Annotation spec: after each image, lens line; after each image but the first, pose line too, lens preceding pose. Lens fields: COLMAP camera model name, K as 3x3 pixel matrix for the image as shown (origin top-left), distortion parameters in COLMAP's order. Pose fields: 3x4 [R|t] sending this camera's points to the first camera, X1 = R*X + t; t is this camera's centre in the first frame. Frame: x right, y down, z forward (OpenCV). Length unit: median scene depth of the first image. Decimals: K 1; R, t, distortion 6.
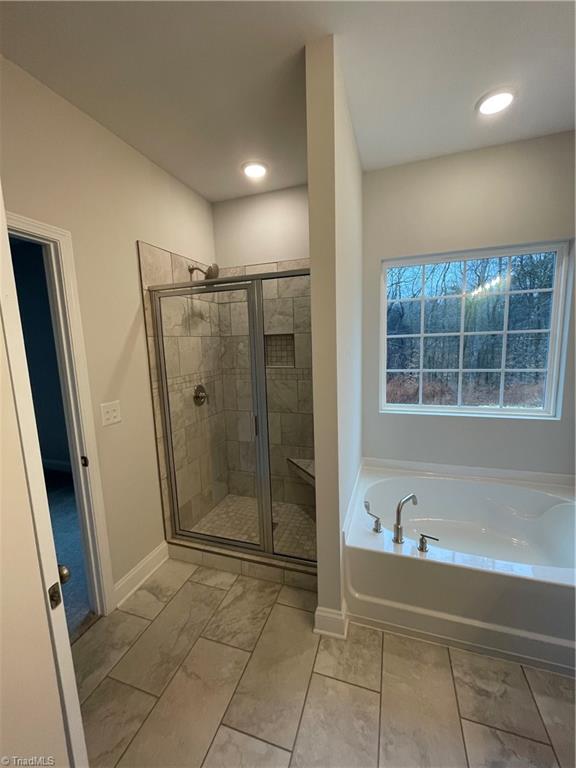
lens RADIAL K [[308.8, 0, 288.0], [0, 308.8, 384.0], [0, 0, 1]] dist [-0.002055, -0.000442]
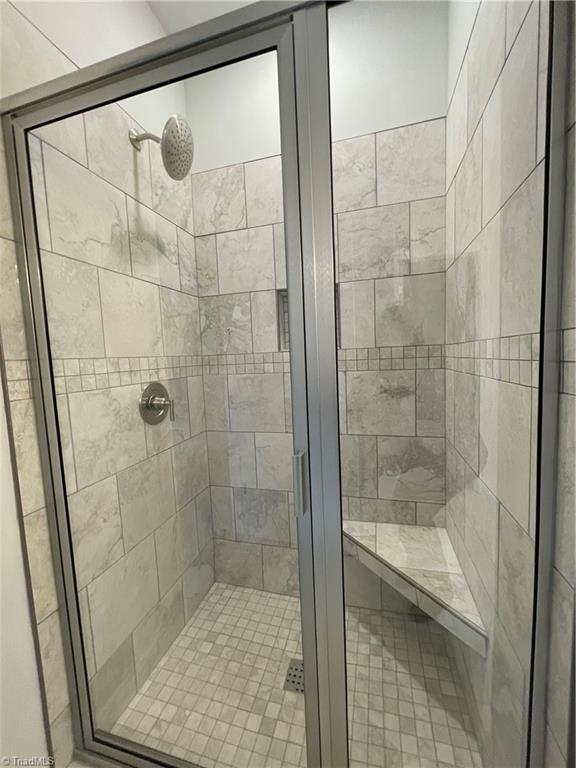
lens RADIAL K [[308.8, 0, 288.0], [0, 308.8, 384.0], [0, 0, 1]] dist [-0.002055, -0.000442]
pose [[0.998502, -0.013897, 0.052920, -0.100058], [0.016601, 0.998561, -0.050990, 0.034926], [-0.052135, 0.051792, 0.997296, 0.494526]]
